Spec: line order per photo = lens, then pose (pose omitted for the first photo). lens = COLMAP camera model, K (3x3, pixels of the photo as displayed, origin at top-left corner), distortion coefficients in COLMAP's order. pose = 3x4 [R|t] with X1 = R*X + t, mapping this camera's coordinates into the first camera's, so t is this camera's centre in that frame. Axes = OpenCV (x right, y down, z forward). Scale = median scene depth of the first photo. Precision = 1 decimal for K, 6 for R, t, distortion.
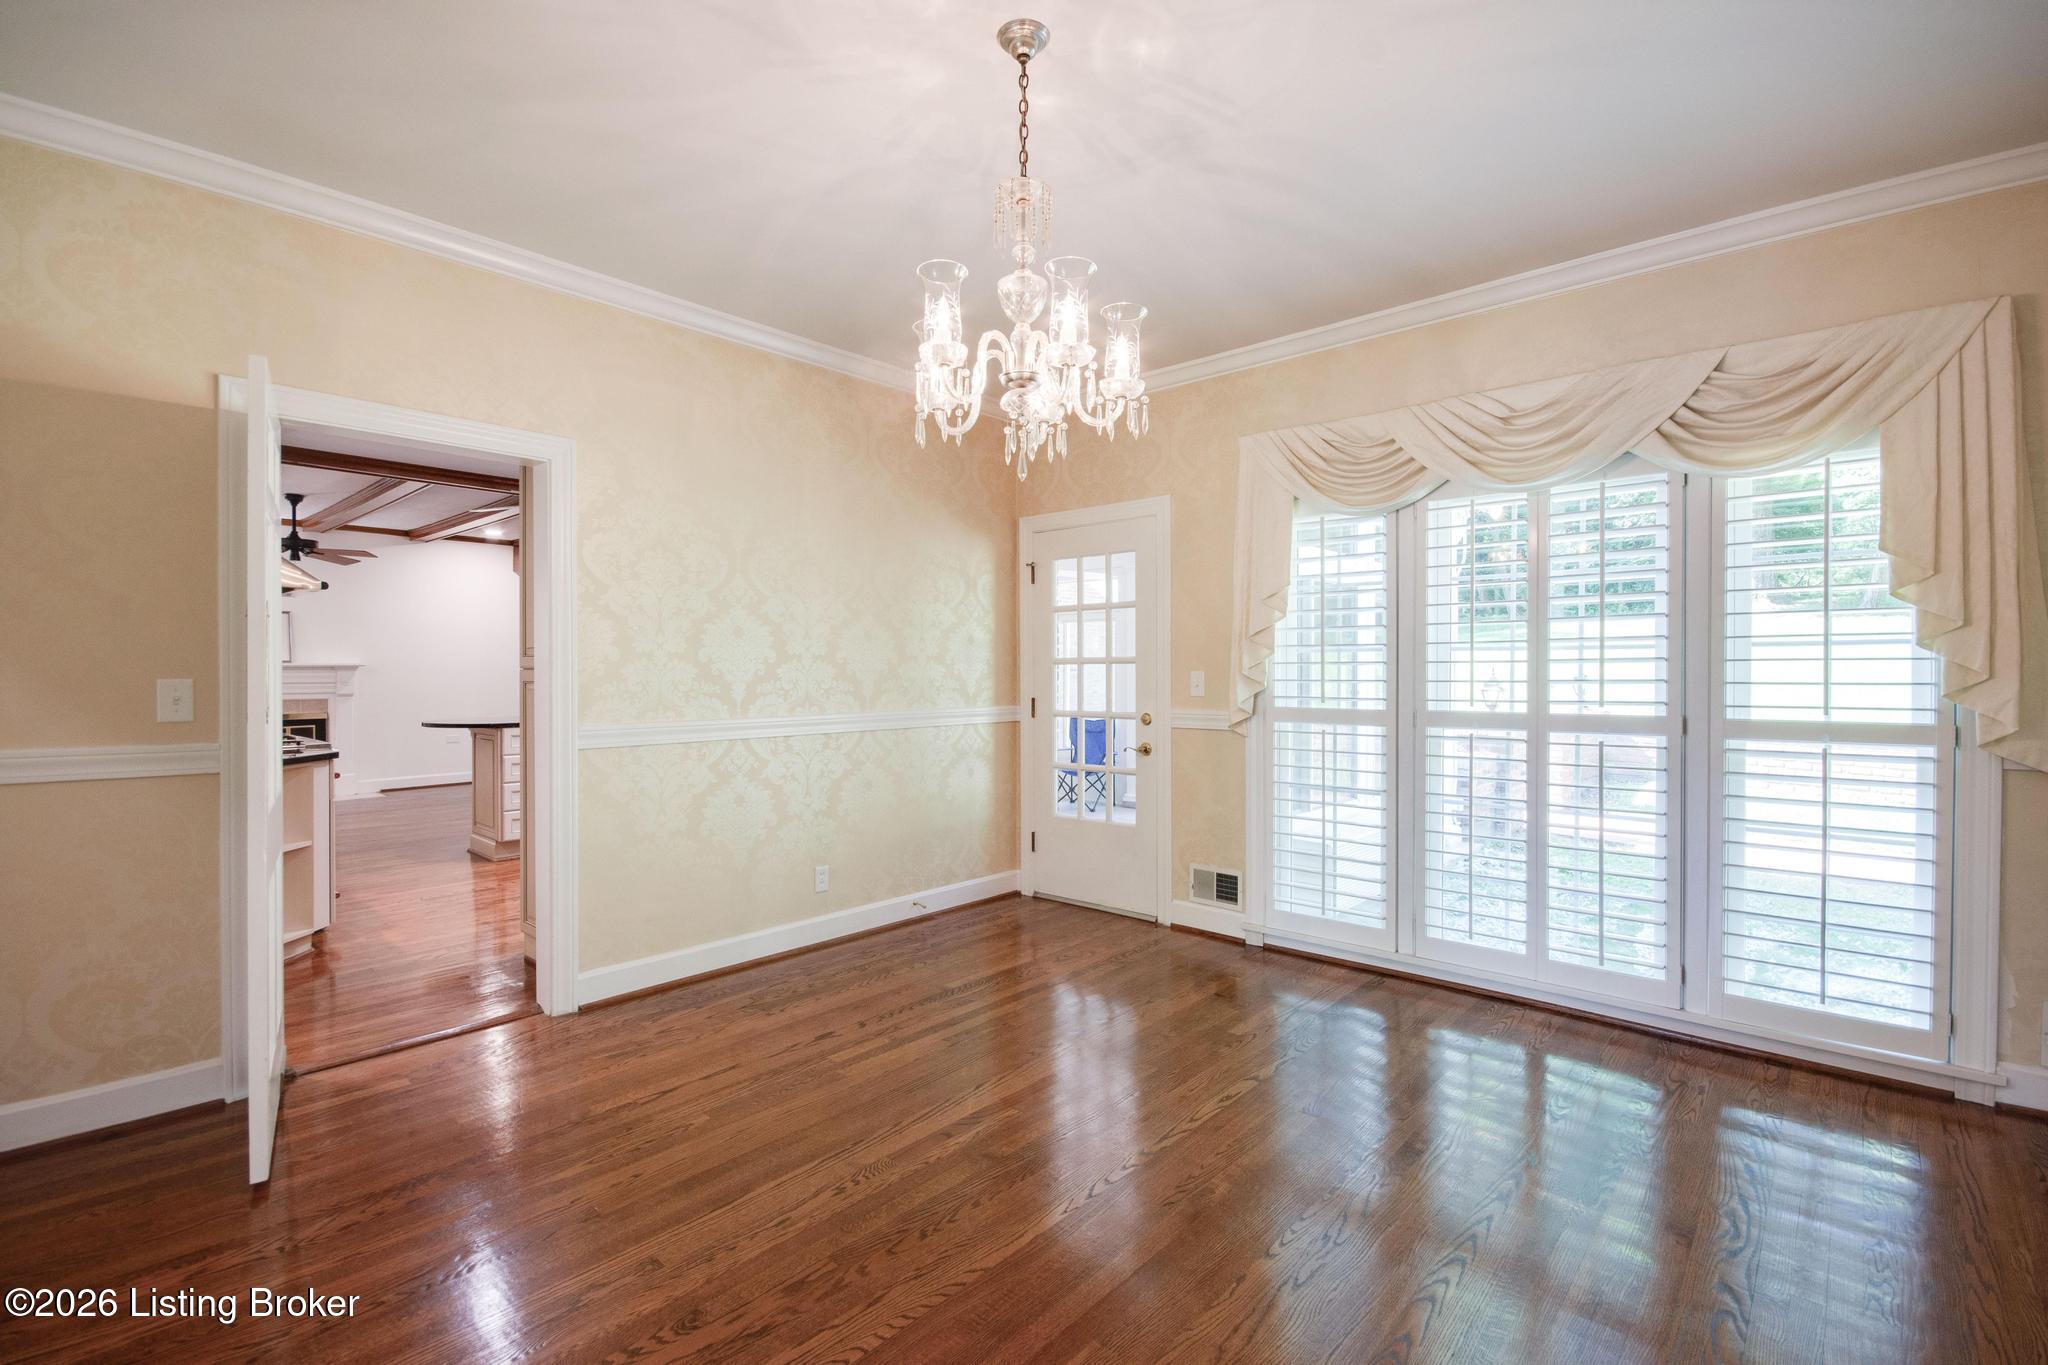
lens RADIAL K [[932.0, 0, 1034.5], [0, 932.0, 683.6], [0, 0, 1]] dist [0.000911, -0.000127]
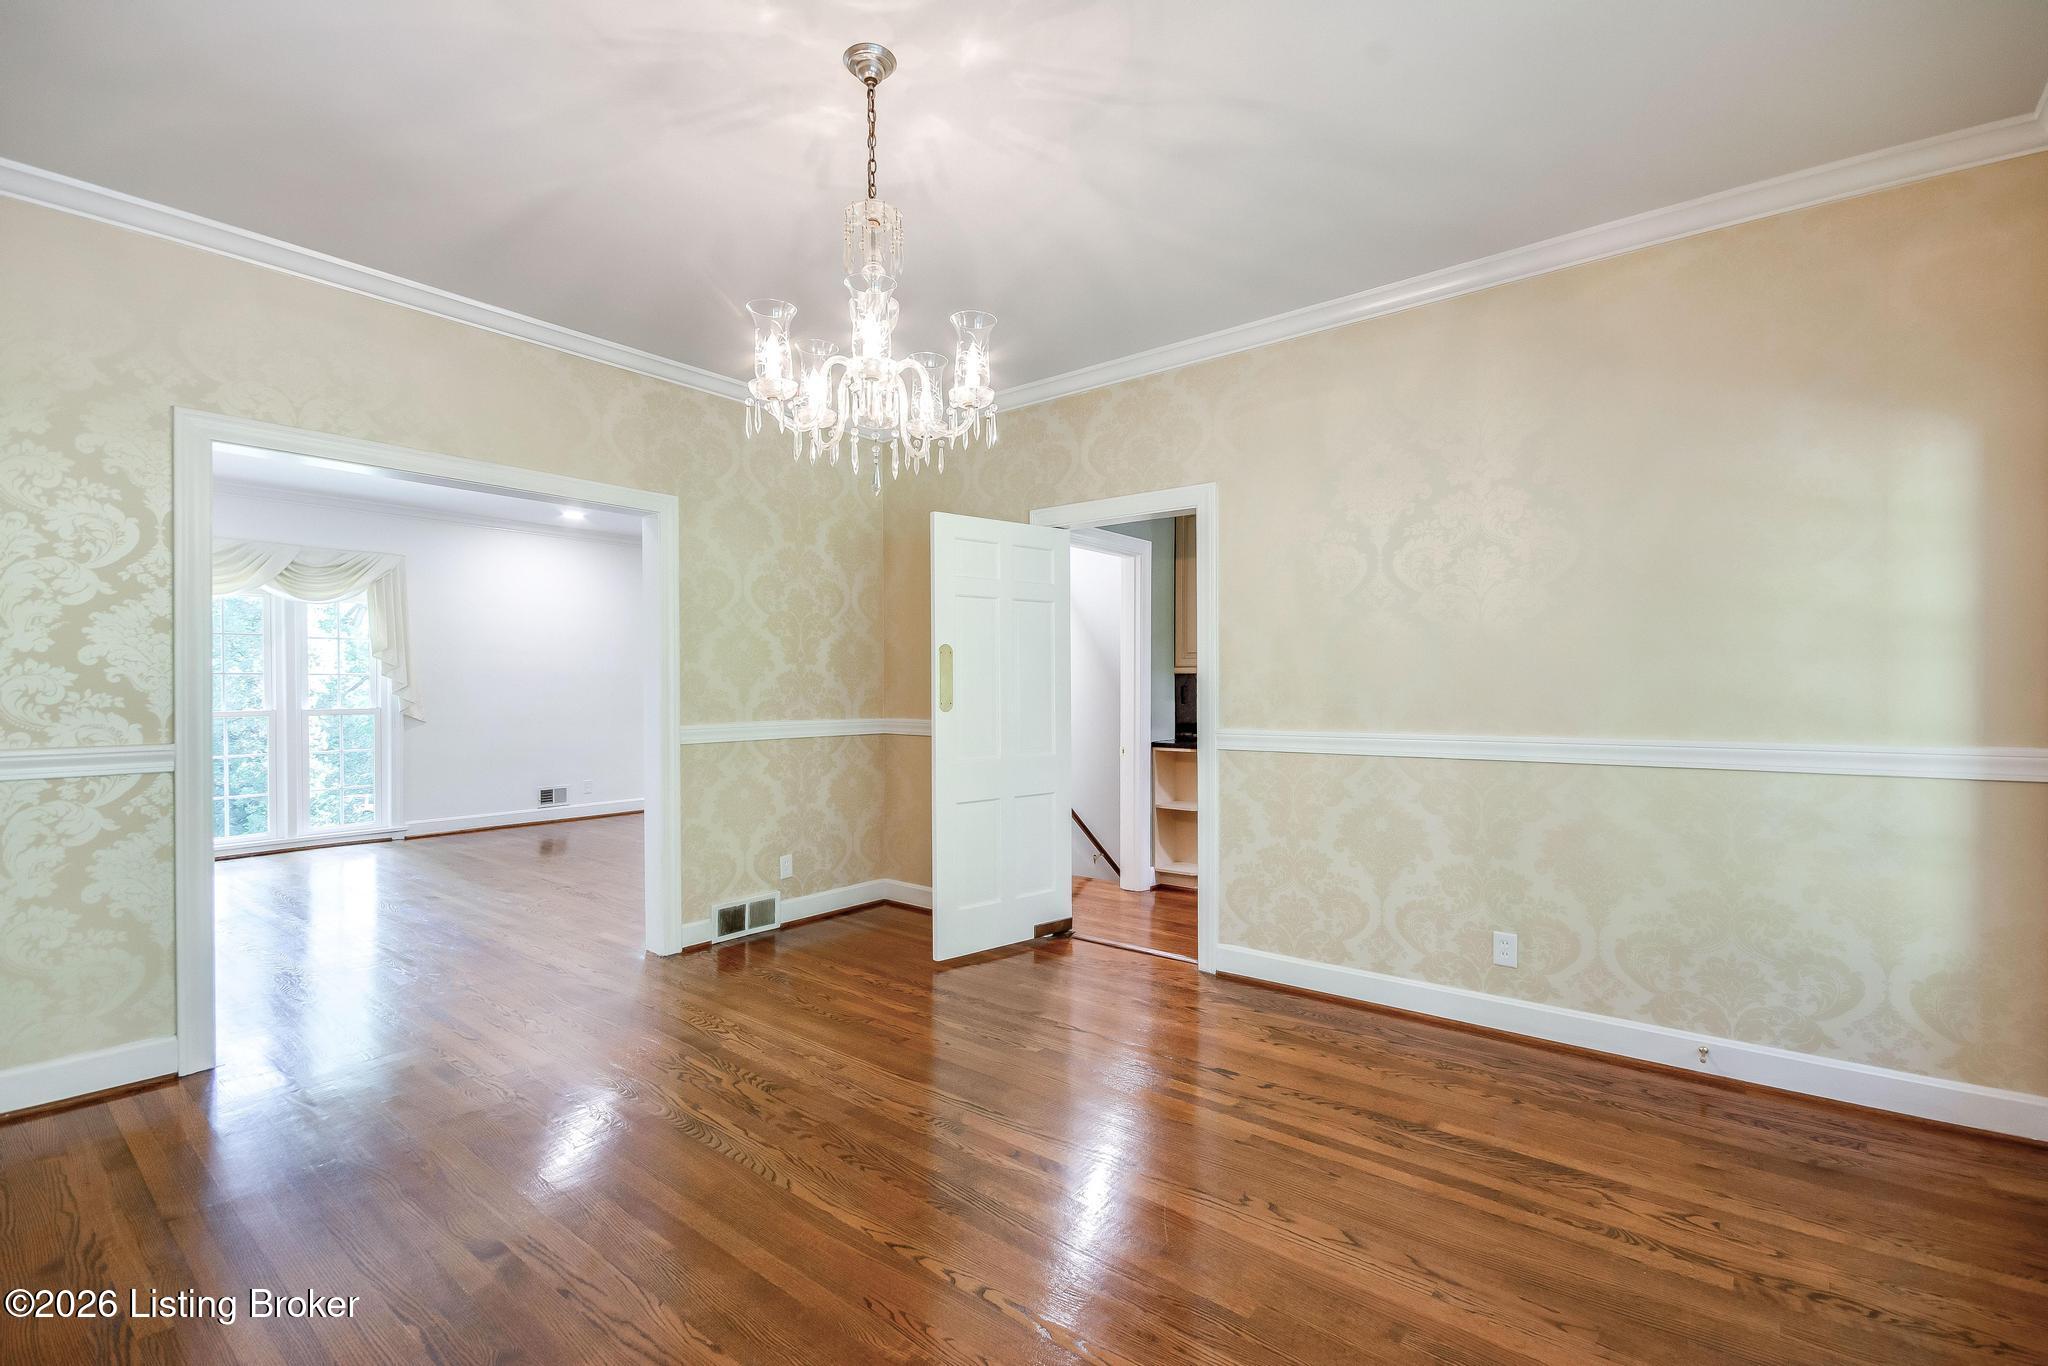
lens RADIAL K [[932.0, 0, 1037.7], [0, 932.0, 683.3], [0, 0, 1]] dist [0.000911, -0.000127]
pose [[0.038940, -0.004197, -0.999233, 0.541189], [-0.011169, 0.999927, -0.004635, -0.000475], [0.999179, 0.011341, 0.038890, 0.605181]]
